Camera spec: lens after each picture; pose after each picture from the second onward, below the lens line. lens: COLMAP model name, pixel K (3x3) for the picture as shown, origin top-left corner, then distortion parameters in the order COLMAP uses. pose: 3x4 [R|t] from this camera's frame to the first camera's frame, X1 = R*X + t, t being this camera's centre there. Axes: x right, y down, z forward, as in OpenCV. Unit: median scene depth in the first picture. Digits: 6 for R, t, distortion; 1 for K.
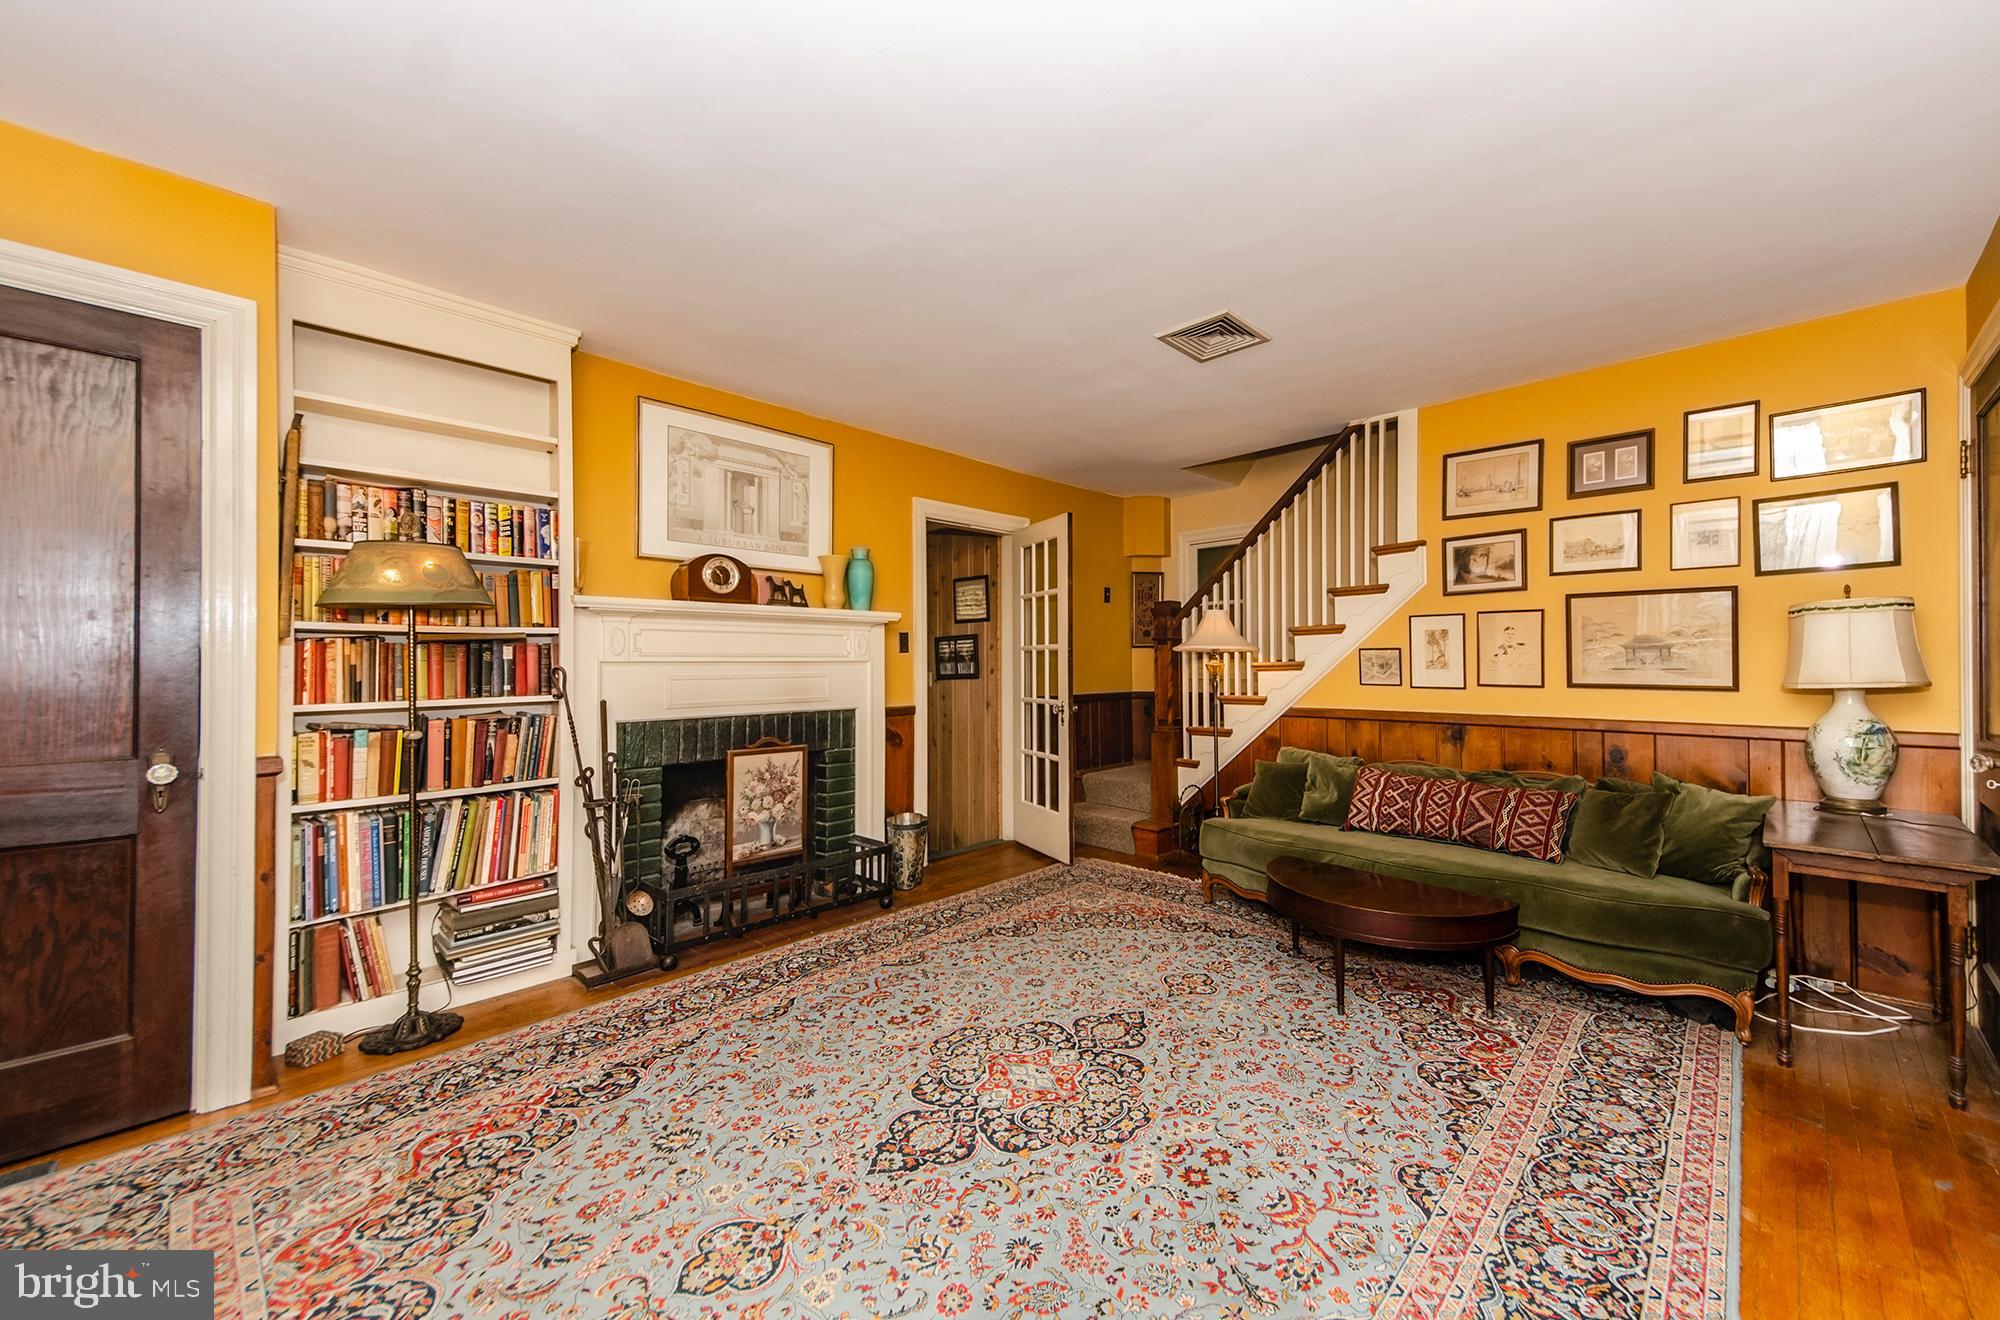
lens RADIAL K [[751.4, 0, 1000.0], [0, 751.4, 660.0], [0, 0, 1]] dist [0.063935, -0.000127]
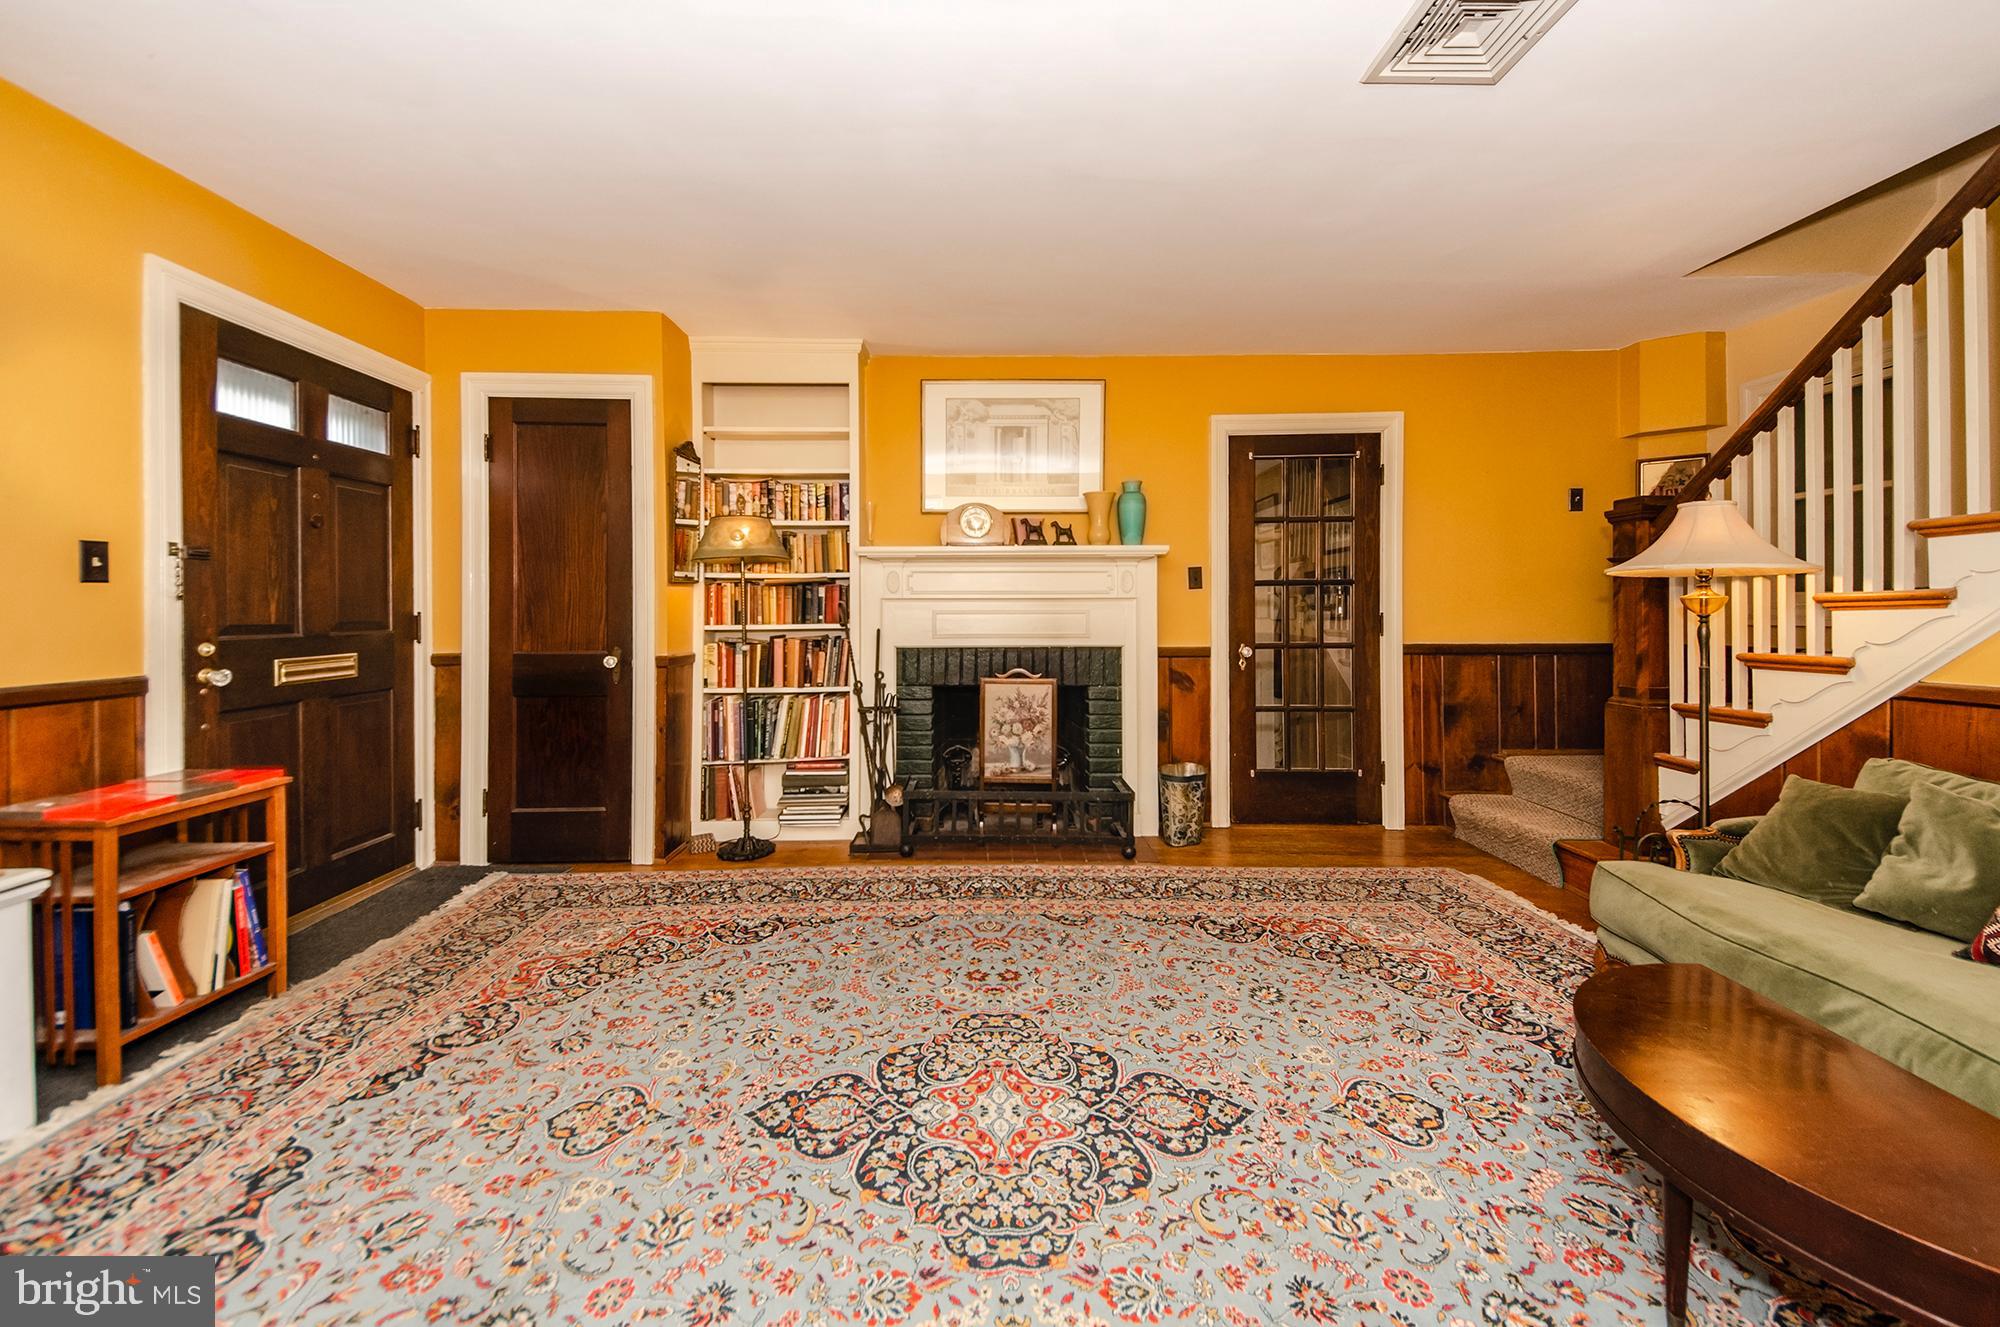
lens RADIAL K [[657.7, 0, 997.2], [0, 657.7, 612.6], [0, 0, 1]] dist [0.061914, -0.023624]
pose [[0.709605, 0.005457, -0.704579, 0.389162], [0.003011, 0.999937, 0.010777, 0.014558], [0.704594, -0.009769, 0.709544, 0.371693]]
